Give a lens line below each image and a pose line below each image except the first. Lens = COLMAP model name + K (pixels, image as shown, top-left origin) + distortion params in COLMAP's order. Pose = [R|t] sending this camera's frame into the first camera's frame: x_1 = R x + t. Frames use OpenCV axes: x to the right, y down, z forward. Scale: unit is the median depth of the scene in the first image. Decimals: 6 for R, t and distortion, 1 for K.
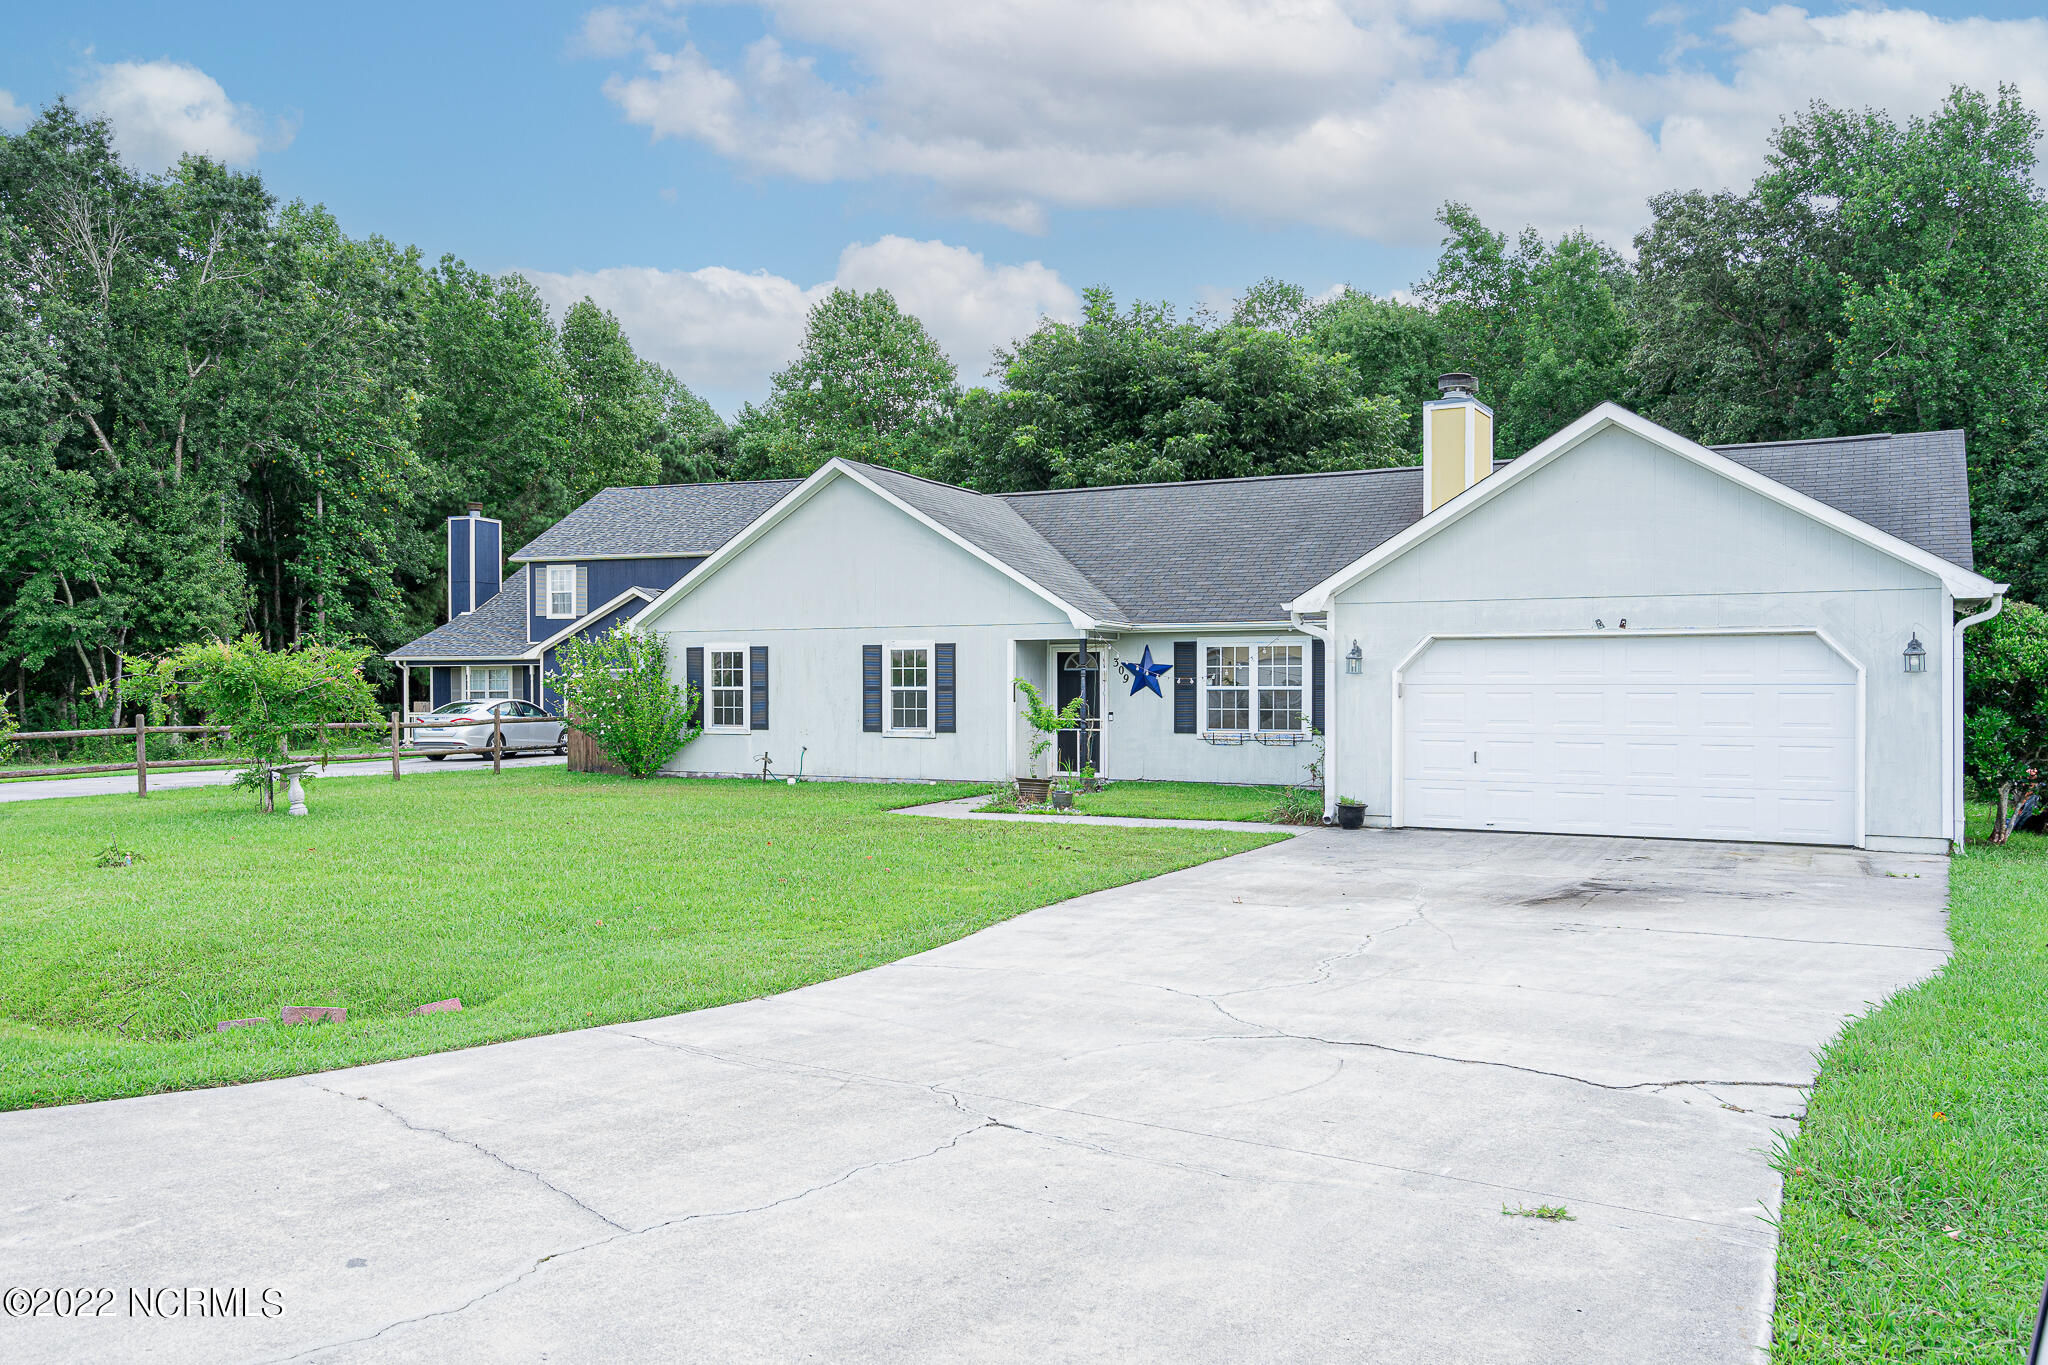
lens RADIAL K [[1548.6, 0, 1016.7], [0, 1548.6, 683.4], [0, 0, 1]] dist [0.012762, 0.006496]
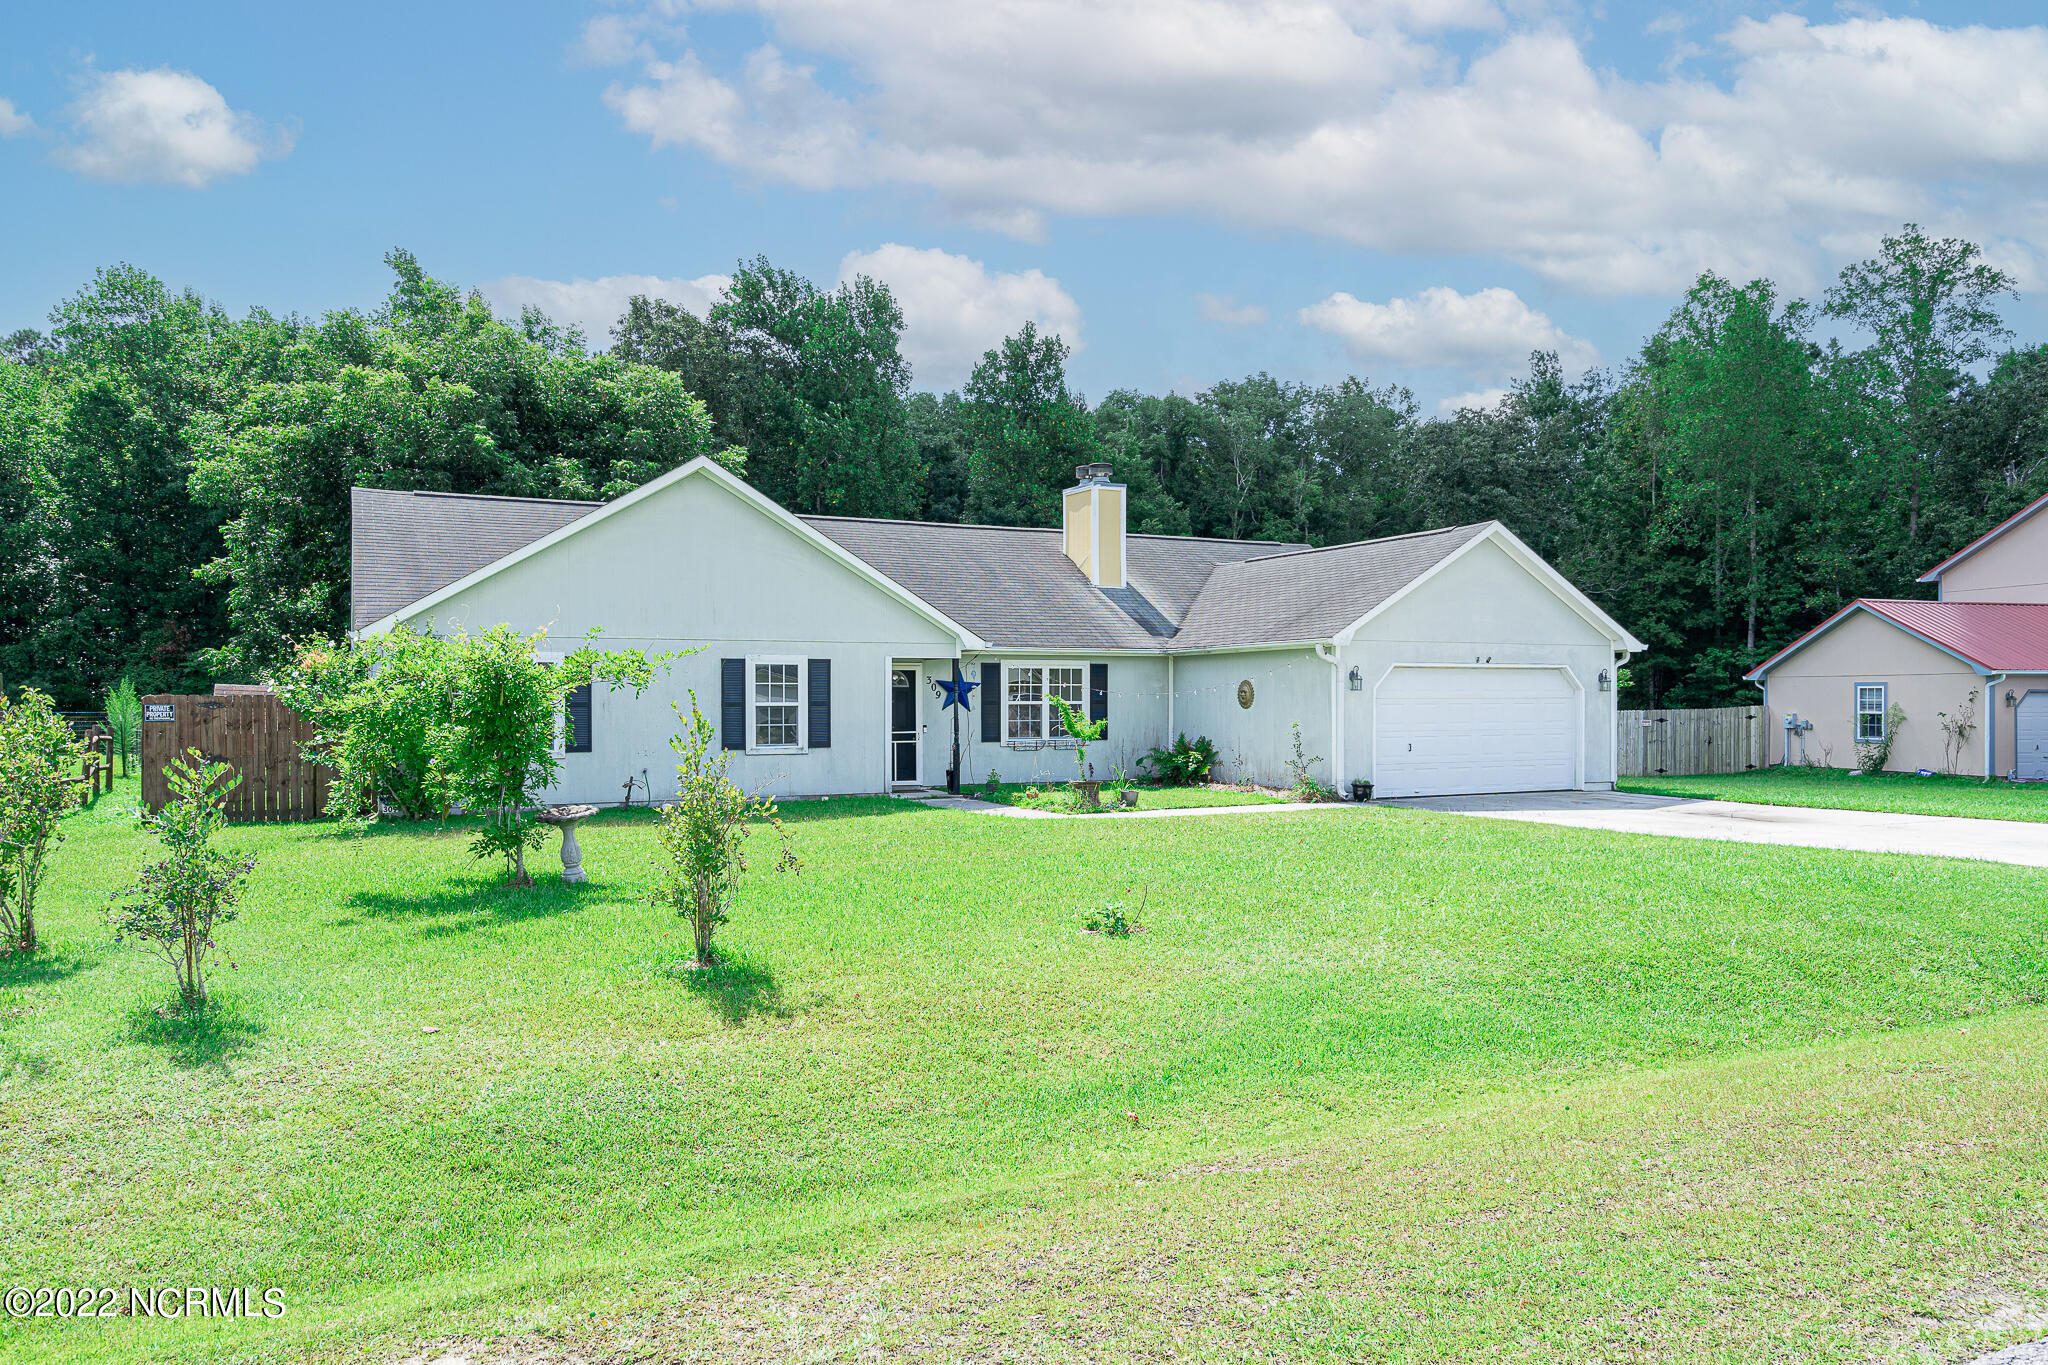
lens RADIAL K [[1353.1, 0, 1031.7], [0, 1353.1, 695.0], [0, 0, 1]] dist [-0.003207, -0.001624]
pose [[0.591697, 0.003320, 0.806153, -0.672551], [0.003291, 0.999973, -0.006534, 0.003687], [-0.806153, 0.006519, 0.591671, 0.368376]]
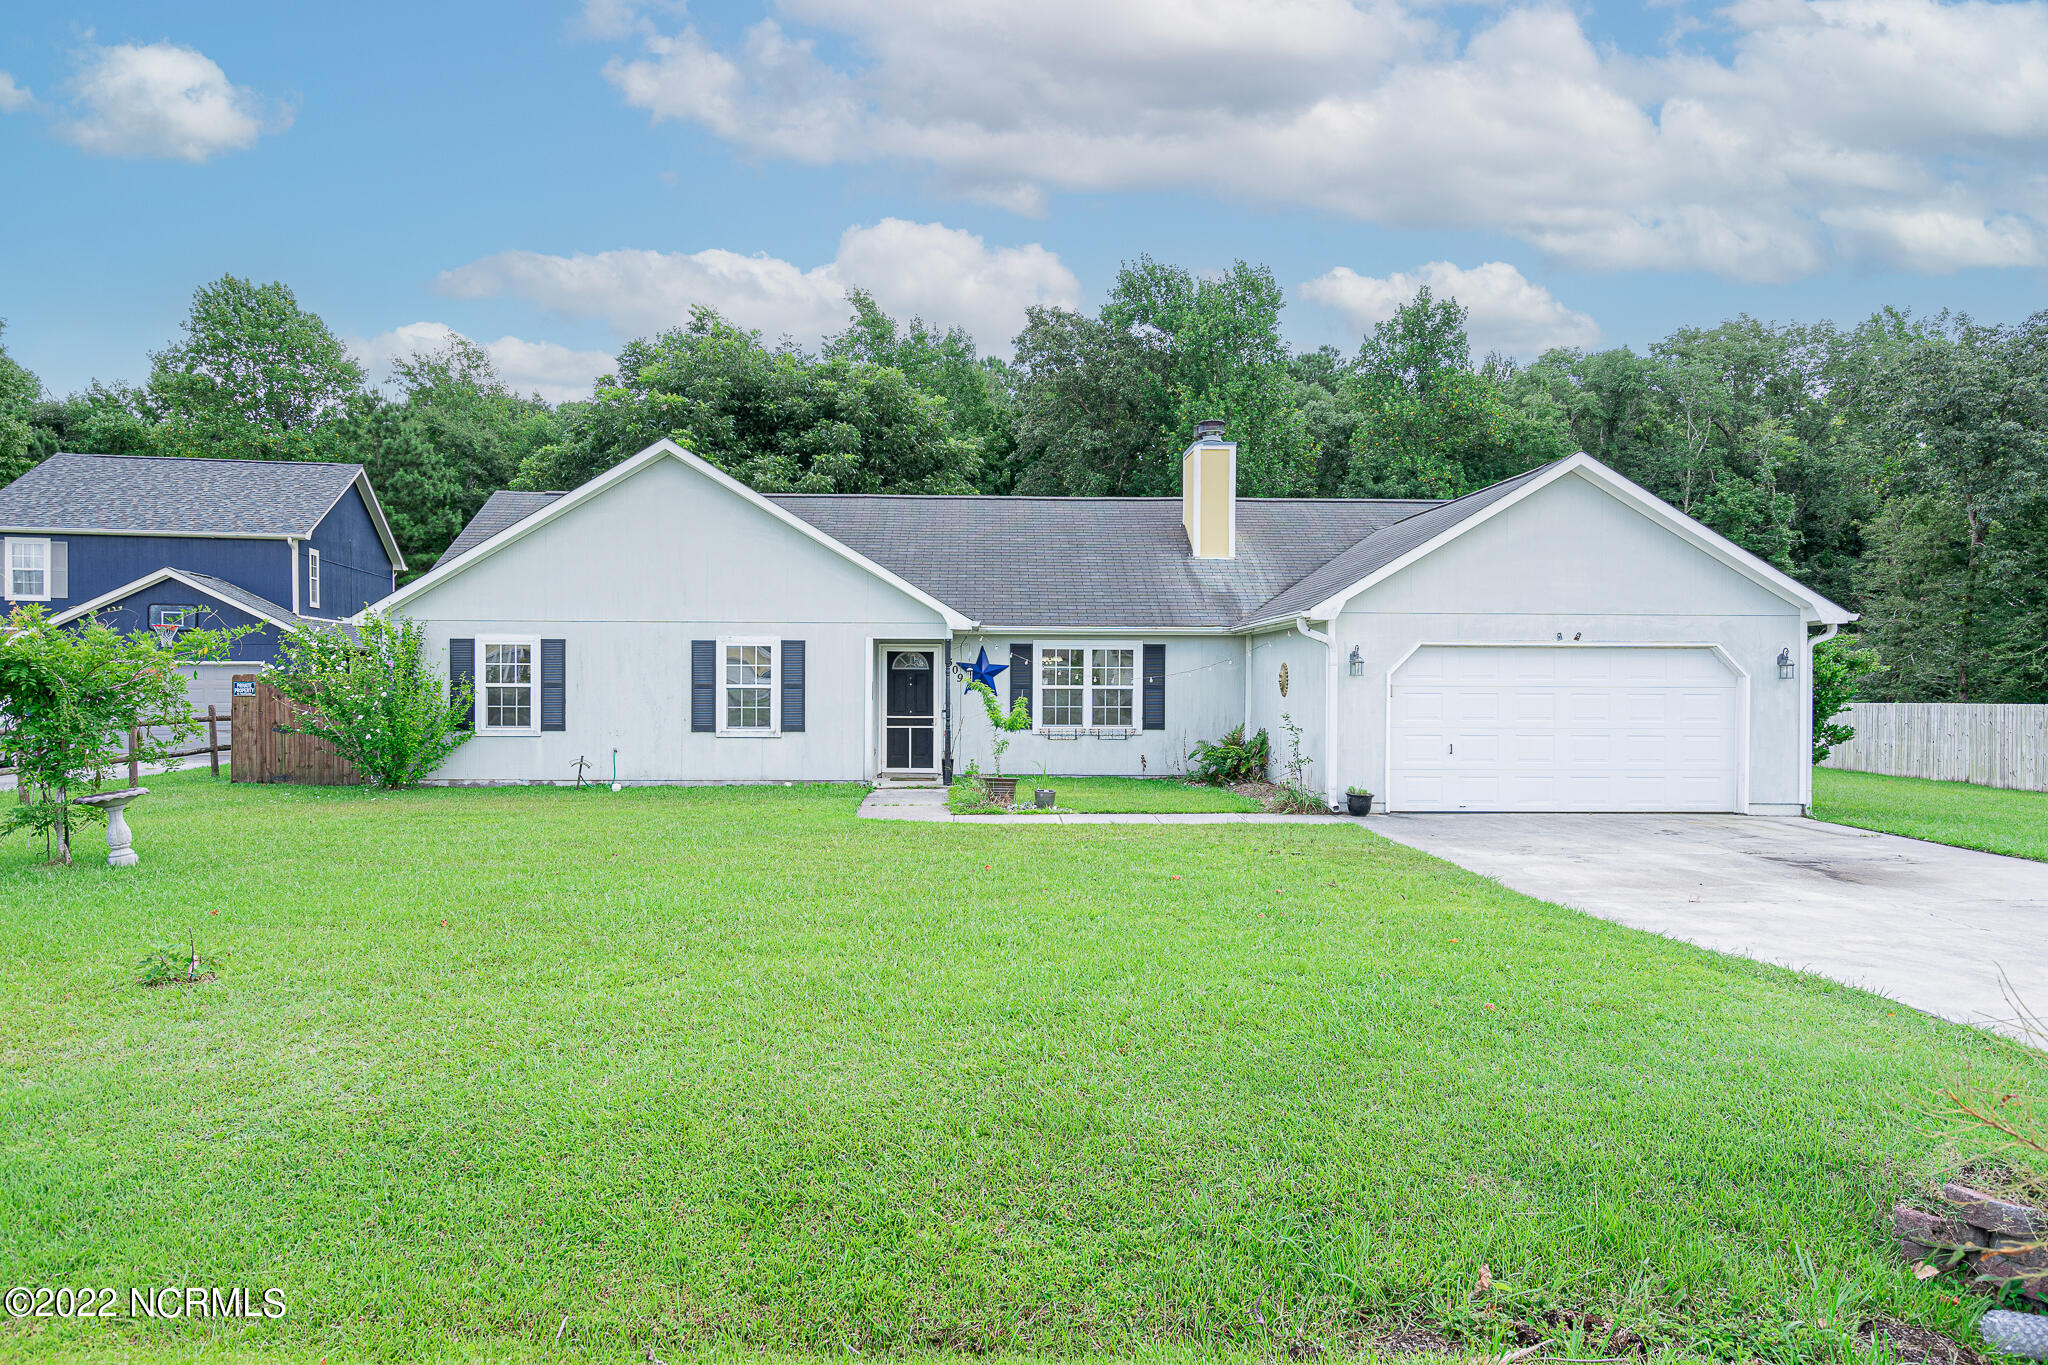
lens RADIAL K [[1265.4, 0, 1023.1], [0, 1265.4, 670.7], [0, 0, 1]] dist [0.009922, 0.007882]
pose [[0.868662, 0.009797, 0.495309, -0.315053], [-0.005783, 0.999937, -0.009636, 0.000138], [-0.495372, 0.005506, 0.868663, 0.235702]]
